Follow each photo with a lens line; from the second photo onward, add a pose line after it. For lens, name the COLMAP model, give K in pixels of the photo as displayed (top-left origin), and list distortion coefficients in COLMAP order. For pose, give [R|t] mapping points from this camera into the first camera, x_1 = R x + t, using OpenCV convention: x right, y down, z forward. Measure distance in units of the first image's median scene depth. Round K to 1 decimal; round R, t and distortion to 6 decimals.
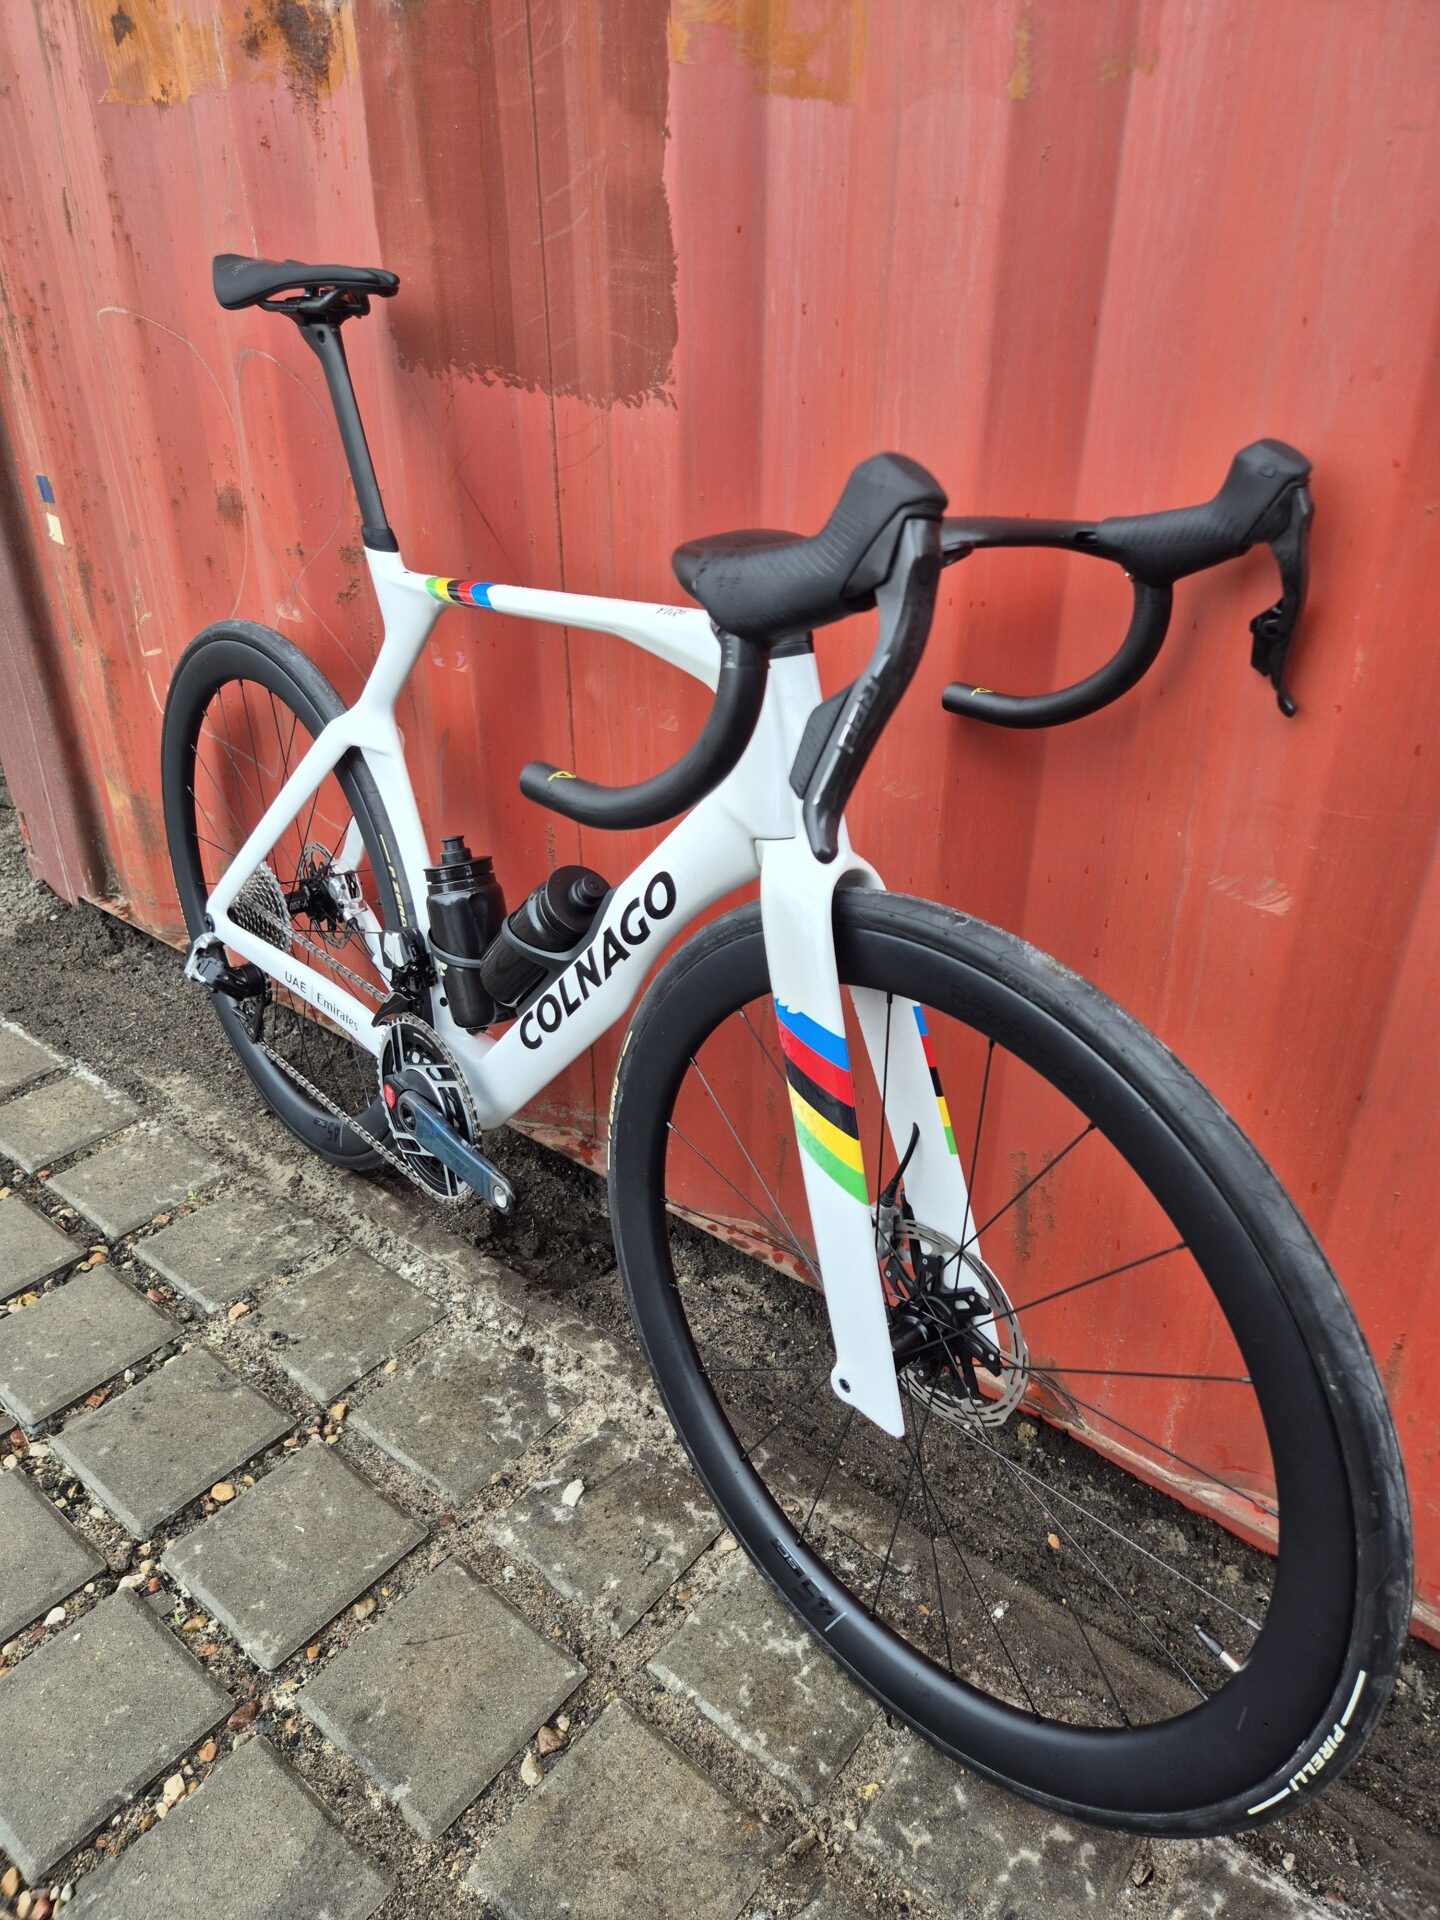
lens RADIAL K [[1304.1, 0, 684.3], [0, 1304.1, 948.4], [0, 0, 1]] dist [0.058593, -0.054574]
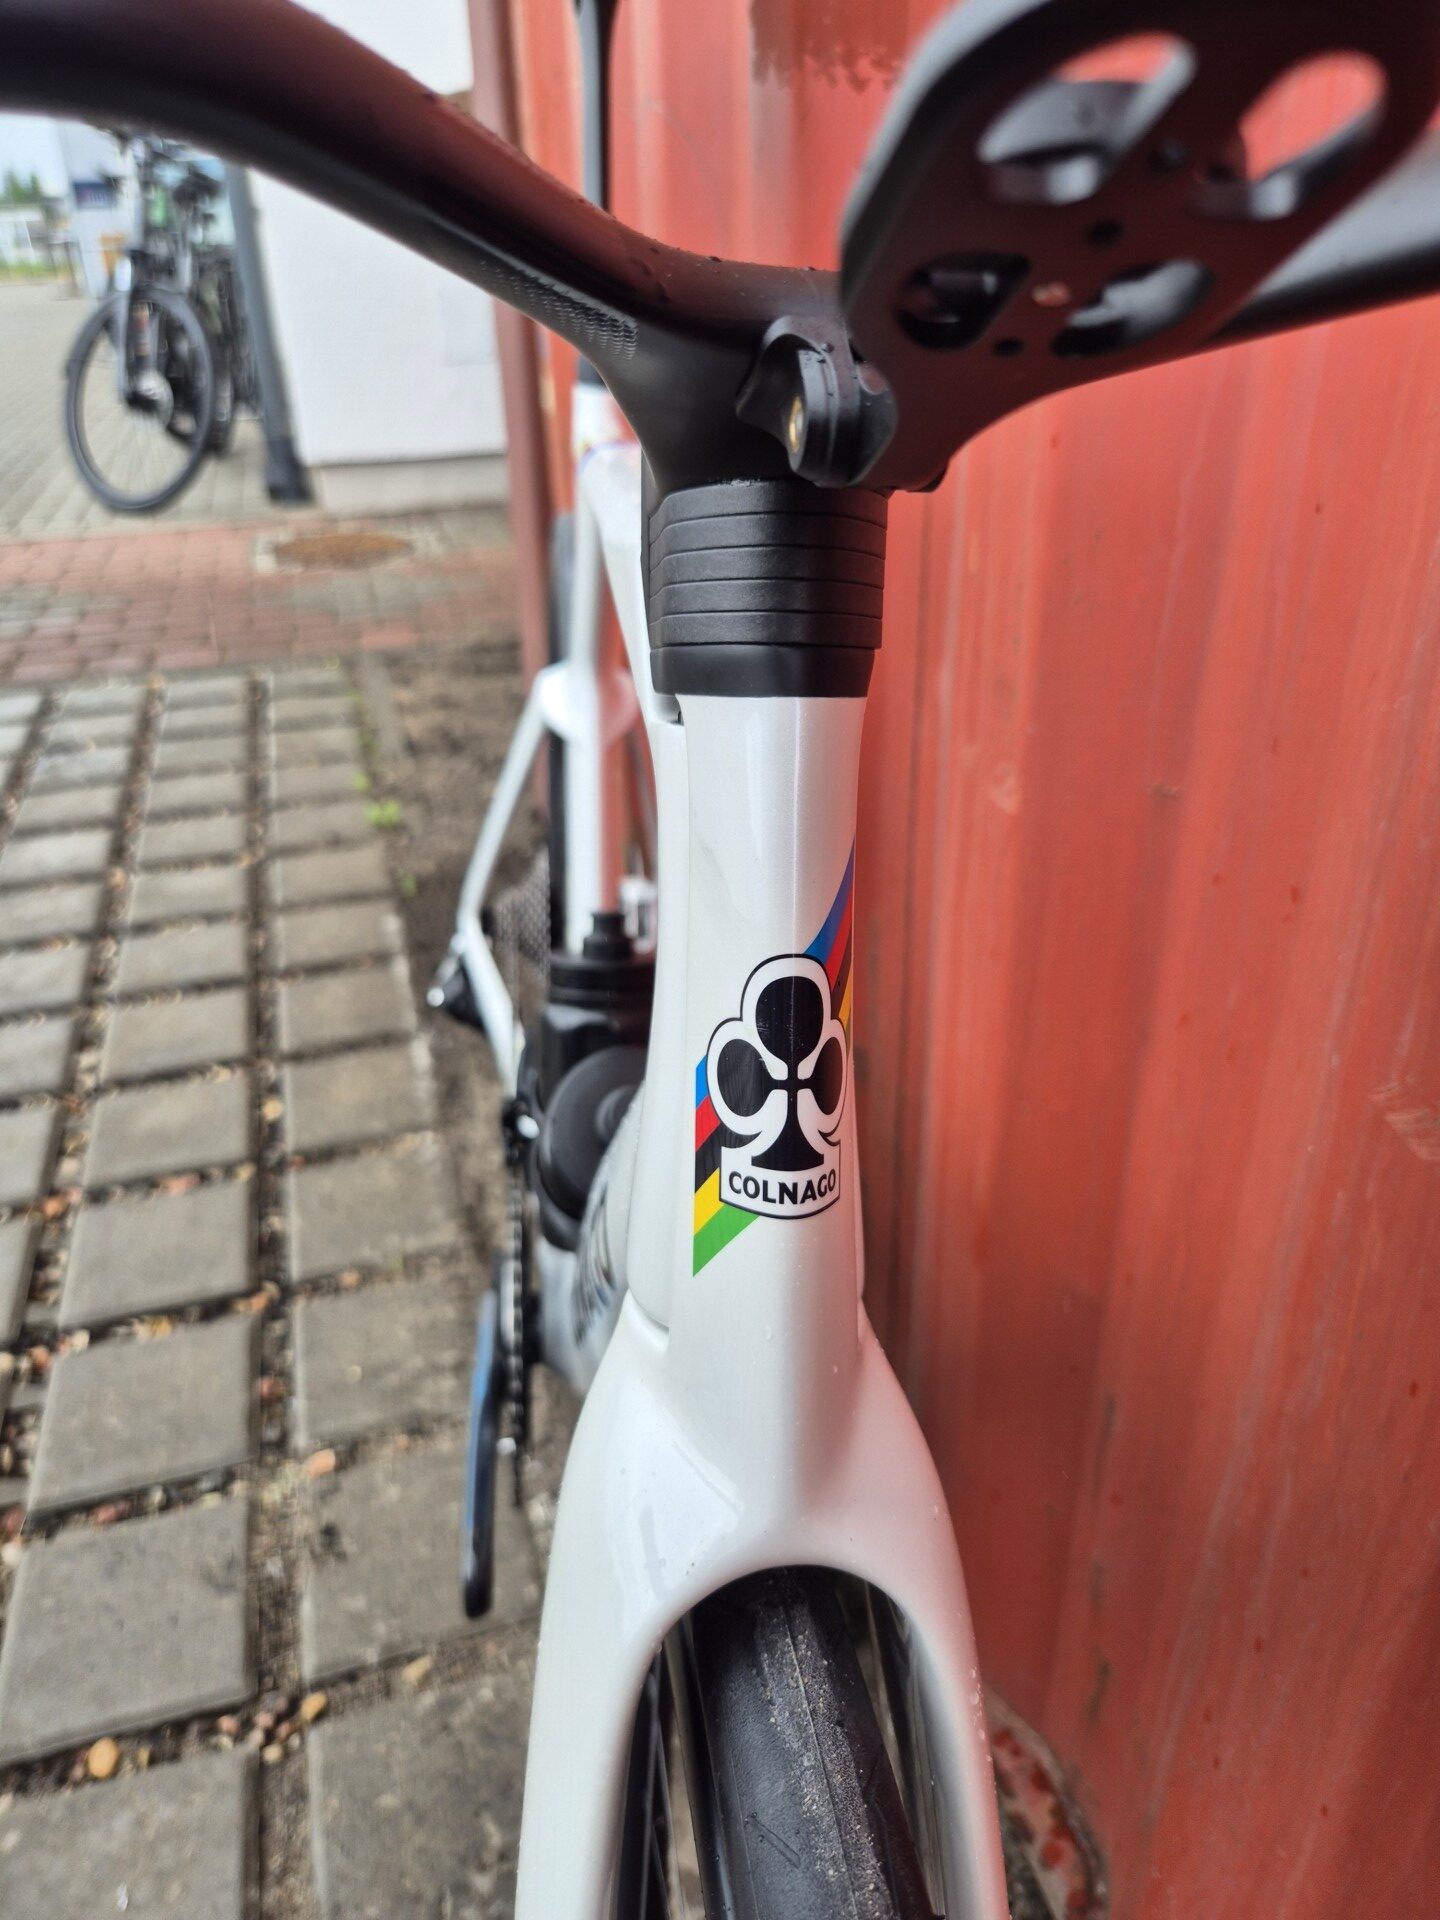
lens RADIAL K [[1304.1, 0, 712.8], [0, 1304.1, 934.9], [0, 0, 1]] dist [0.058593, -0.054574]
pose [[0.835454, 0.251049, -0.488866, 0.166467], [-0.247691, 0.966098, 0.072829, -0.151628], [0.490577, 0.060242, 0.869313, 0.631013]]
